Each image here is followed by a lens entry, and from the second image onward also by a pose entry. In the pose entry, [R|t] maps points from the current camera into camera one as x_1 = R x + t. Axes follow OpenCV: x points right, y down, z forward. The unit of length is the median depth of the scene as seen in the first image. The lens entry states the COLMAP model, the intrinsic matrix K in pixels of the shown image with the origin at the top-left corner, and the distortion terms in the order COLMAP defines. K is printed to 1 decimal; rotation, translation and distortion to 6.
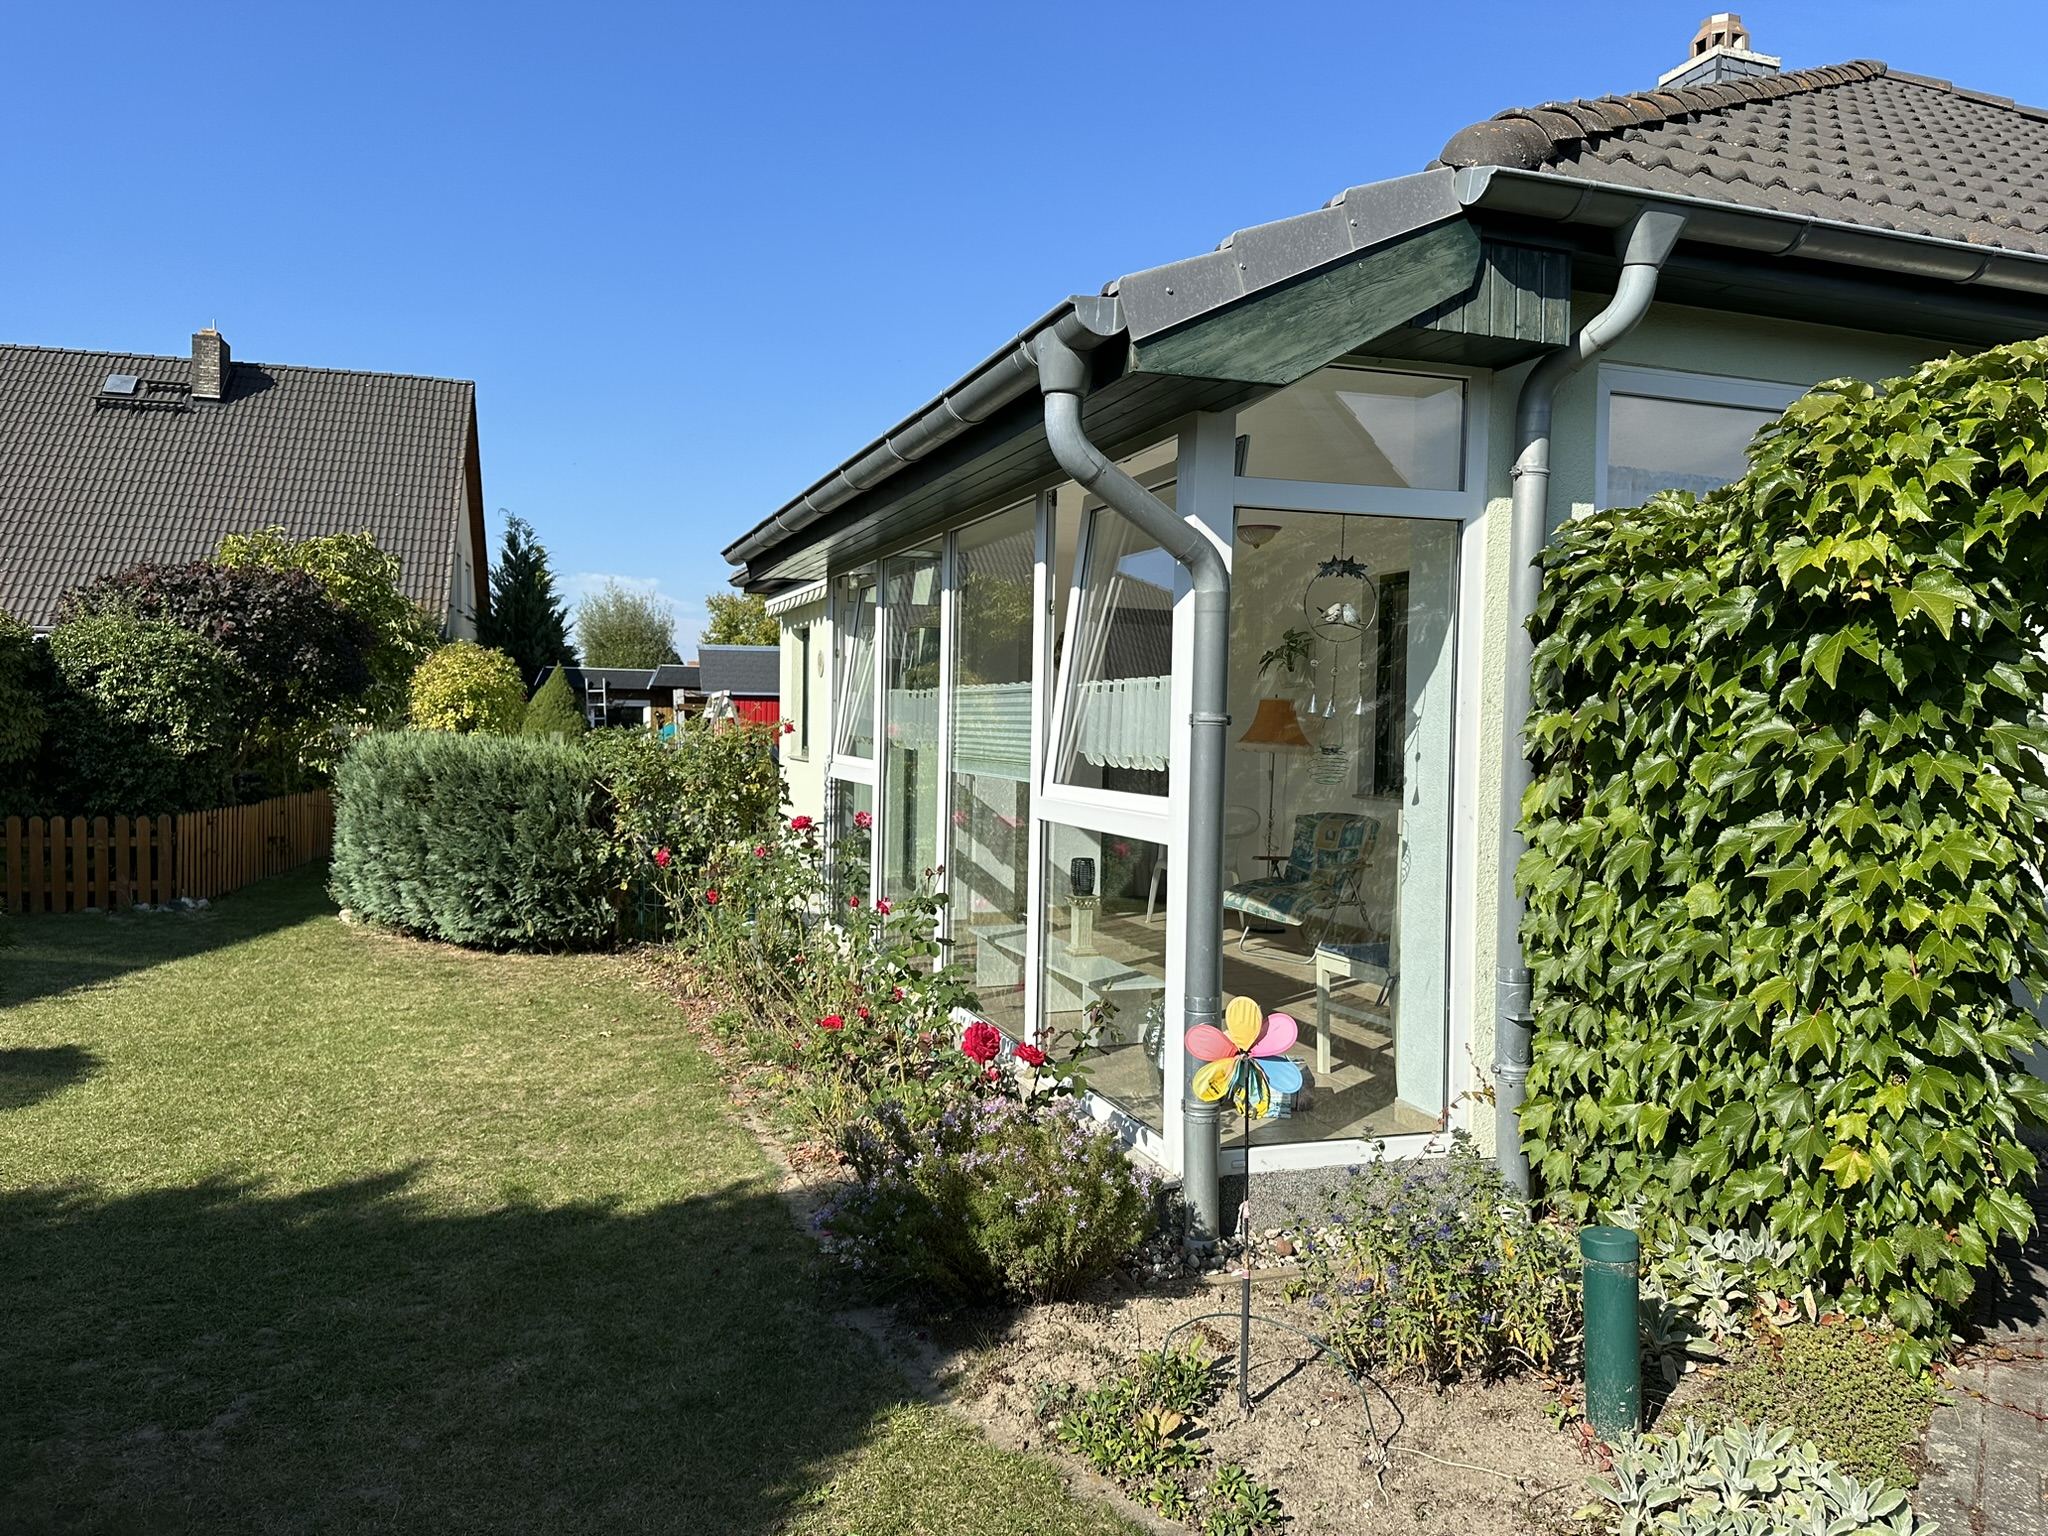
lens RADIAL K [[1449.0, 0, 1019.7], [0, 1449.0, 762.1], [0, 0, 1]] dist [0.052440, -0.066028]
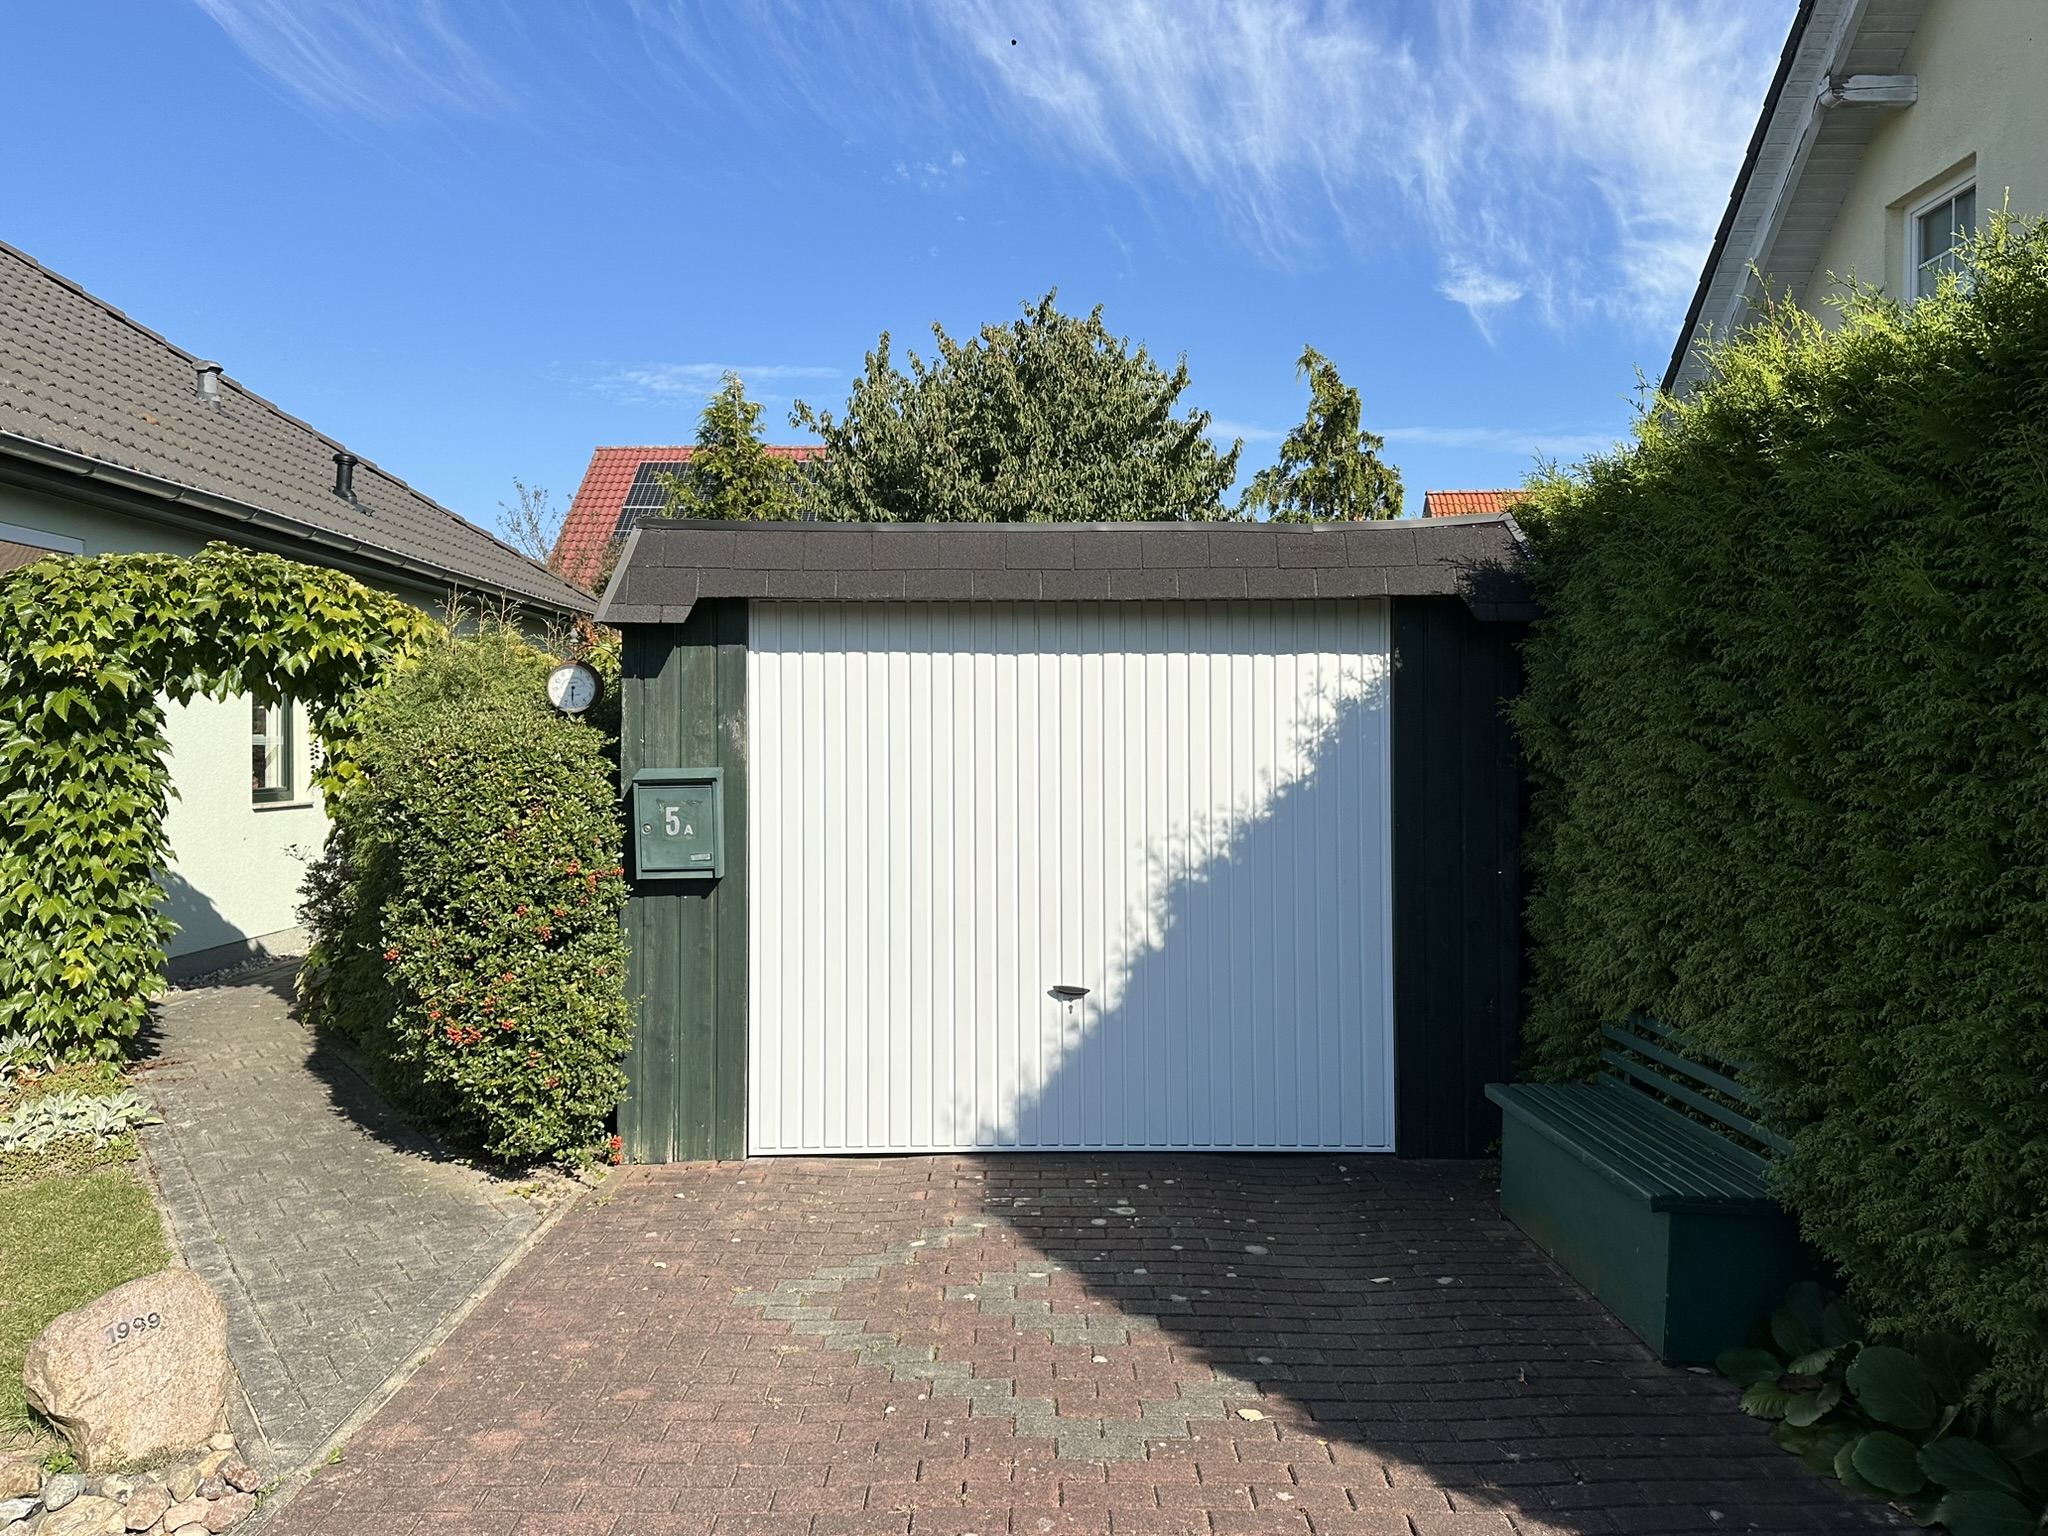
lens RADIAL K [[1449.0, 0, 1019.9], [0, 1449.0, 766.7], [0, 0, 1]] dist [0.052440, -0.066028]
pose [[0.333991, -0.026984, 0.942190, -0.787966], [0.028458, 0.999423, 0.018536, 0.008724], [-0.942146, 0.020622, 0.334567, -0.770334]]
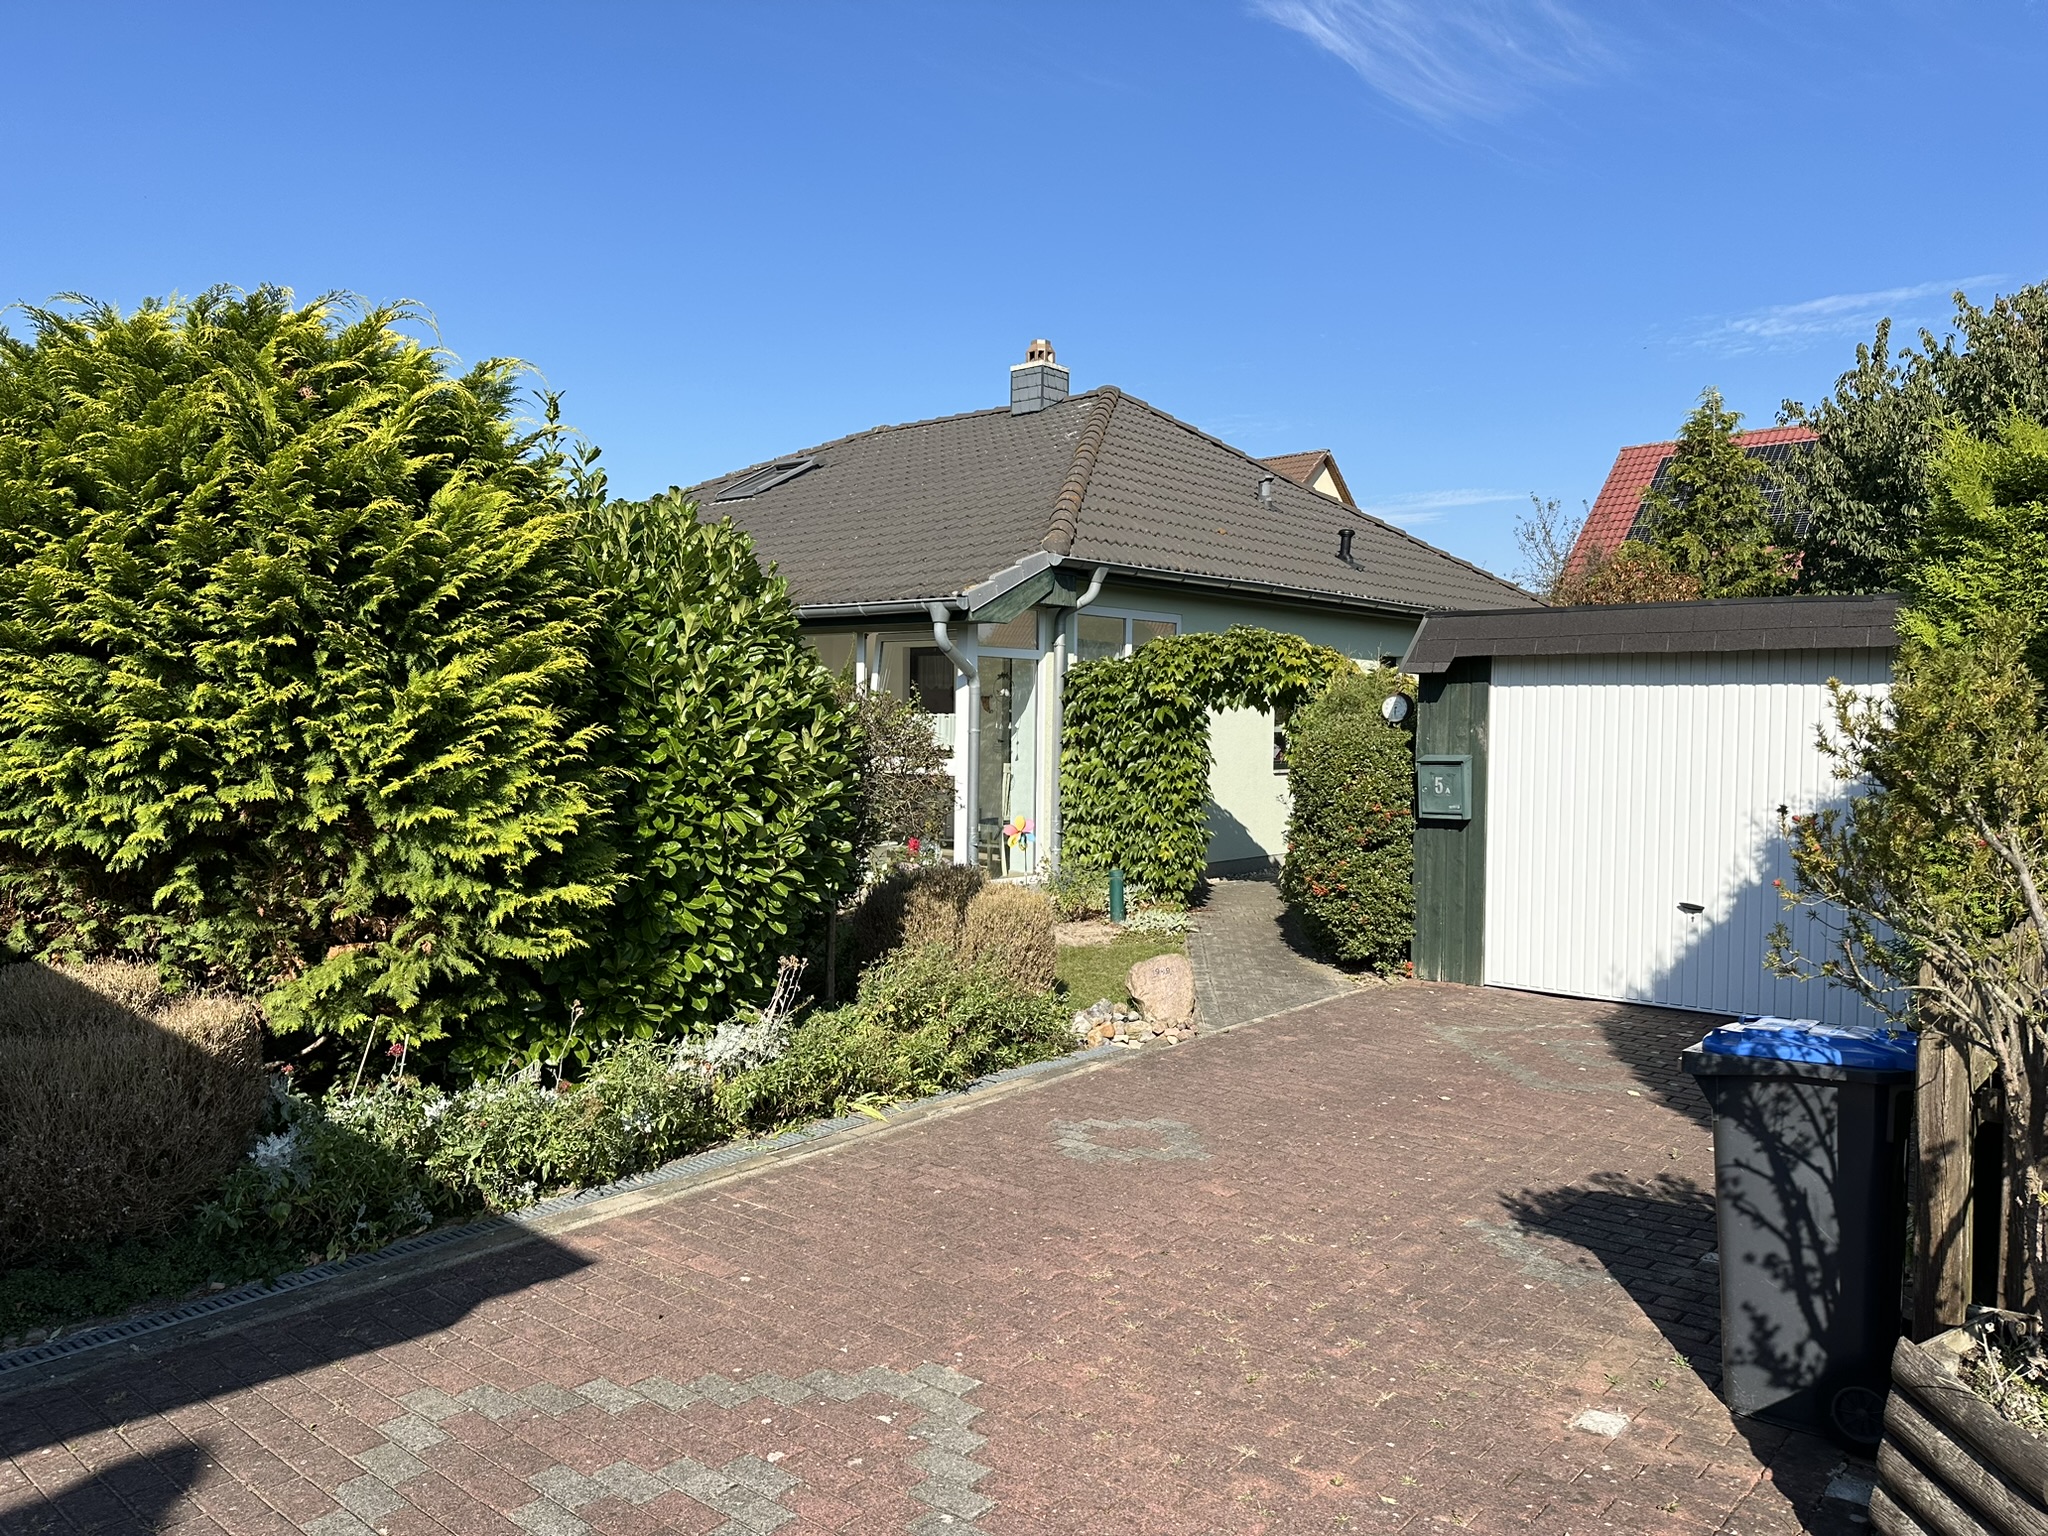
lens RADIAL K [[1449.0, 0, 1021.9], [0, 1449.0, 783.2], [0, 0, 1]] dist [0.052440, -0.066028]
pose [[0.869941, -0.030107, 0.492236, -1.493364], [0.016945, 0.999370, 0.031178, -0.018154], [-0.492865, -0.018782, 0.869903, -1.931089]]
